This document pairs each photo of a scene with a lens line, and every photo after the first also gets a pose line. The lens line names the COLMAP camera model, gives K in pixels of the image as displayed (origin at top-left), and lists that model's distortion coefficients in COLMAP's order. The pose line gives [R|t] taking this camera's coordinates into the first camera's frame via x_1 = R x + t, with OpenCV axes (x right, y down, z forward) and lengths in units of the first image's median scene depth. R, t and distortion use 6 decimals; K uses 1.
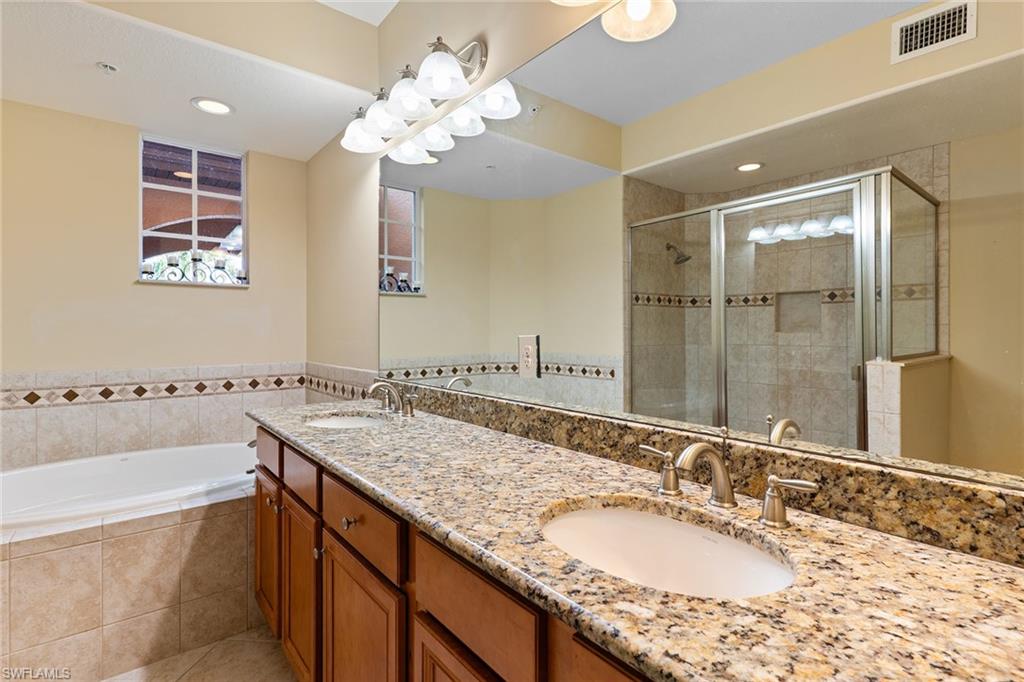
lens RADIAL K [[493.5, 0, 508.6], [0, 493.5, 333.3], [0, 0, 1]] dist [0.001602, 0.000146]
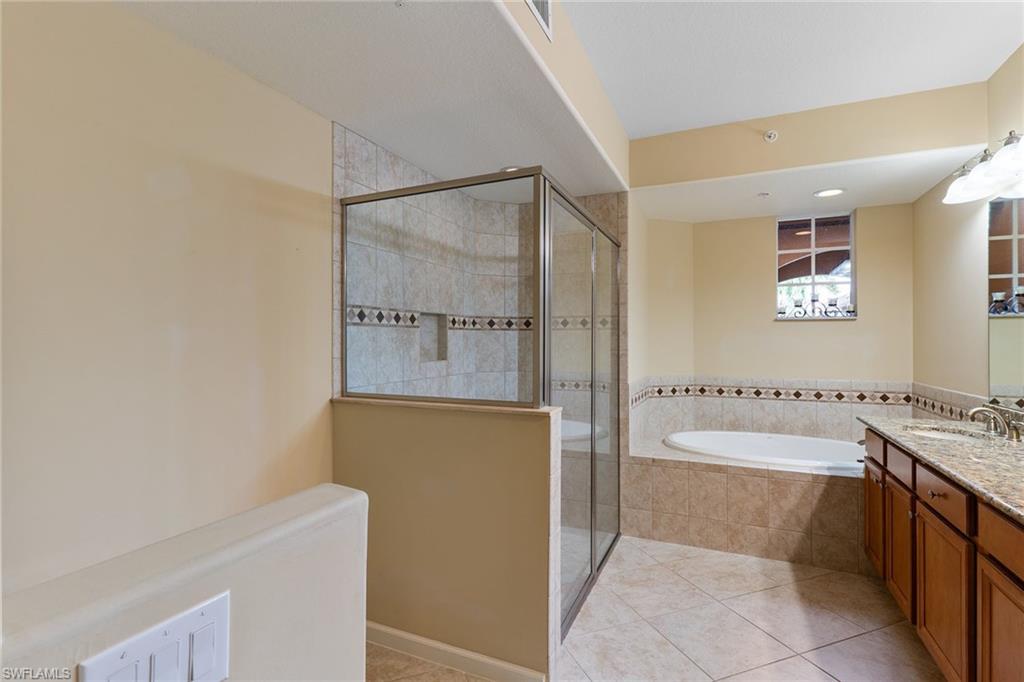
lens RADIAL K [[493.5, 0, 508.6], [0, 493.5, 333.3], [0, 0, 1]] dist [0.001602, 0.000146]
pose [[0.462096, -0.008346, -0.886791, 0.265902], [-0.006376, 0.999899, -0.012733, -0.054931], [0.886807, 0.011538, 0.461996, -0.546389]]
